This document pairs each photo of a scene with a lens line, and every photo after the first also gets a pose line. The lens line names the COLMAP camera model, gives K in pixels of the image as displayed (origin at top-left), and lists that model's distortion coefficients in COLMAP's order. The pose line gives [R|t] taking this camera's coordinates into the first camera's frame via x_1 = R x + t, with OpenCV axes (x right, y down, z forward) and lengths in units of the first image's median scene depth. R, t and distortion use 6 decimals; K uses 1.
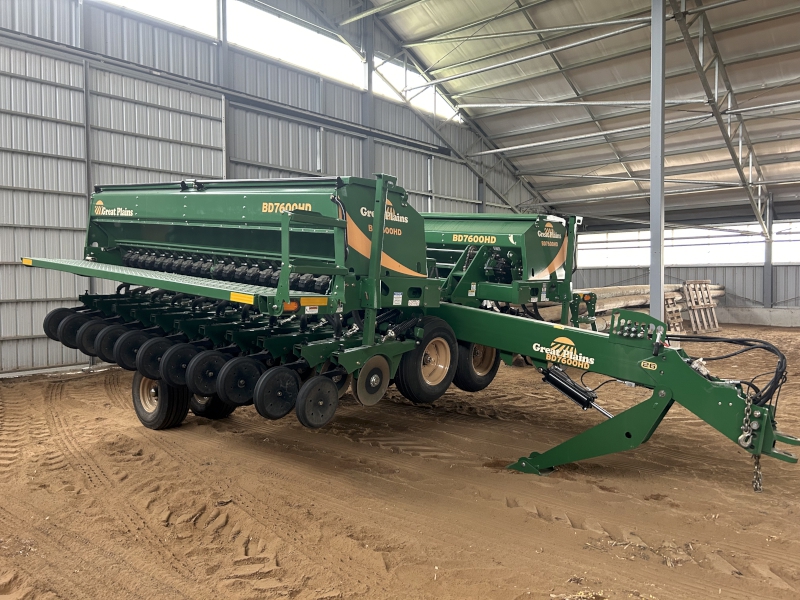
lens RADIAL K [[601.5, 0, 405.2], [0, 601.5, 294.4], [0, 0, 1]] dist [0.031120, -0.023604]
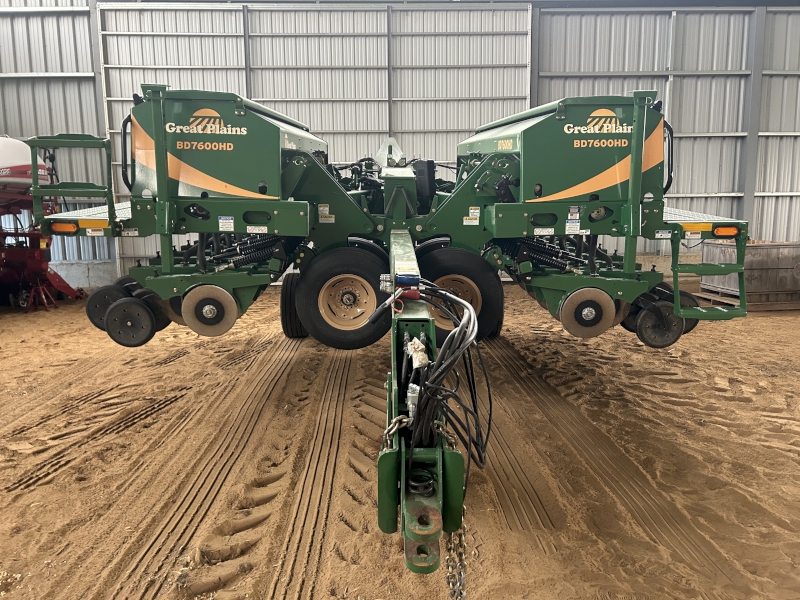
lens RADIAL K [[601.5, 0, 403.5], [0, 601.5, 296.4], [0, 0, 1]] dist [0.031120, -0.023604]
pose [[0.665310, 0.103971, -0.739292, 0.608790], [-0.015454, 0.991961, 0.125598, -0.001757], [0.746408, -0.072137, 0.661568, 0.438078]]
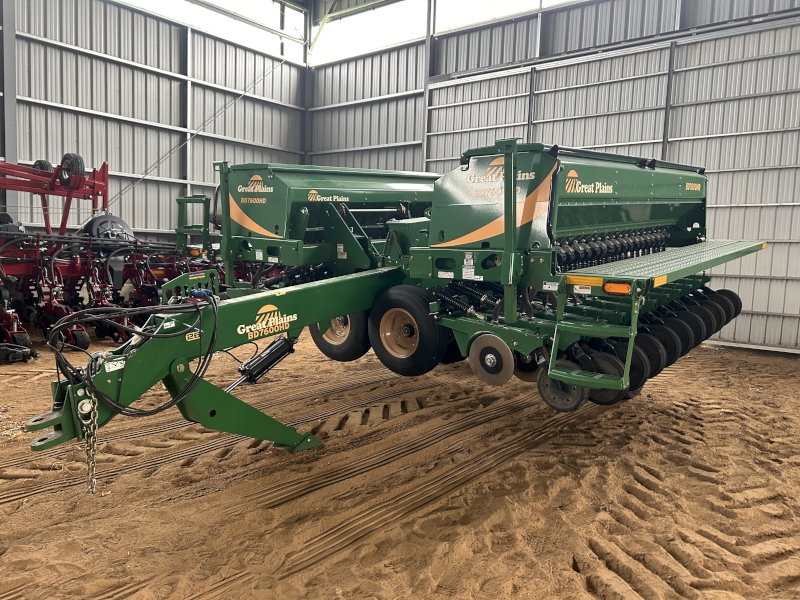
lens RADIAL K [[601.5, 0, 399.9], [0, 601.5, 306.1], [0, 0, 1]] dist [0.031120, -0.023604]
pose [[0.010176, 0.099960, -0.994939, 0.917756], [-0.064161, 0.993006, 0.099109, -0.021813], [0.997888, 0.062827, 0.016518, 0.936792]]
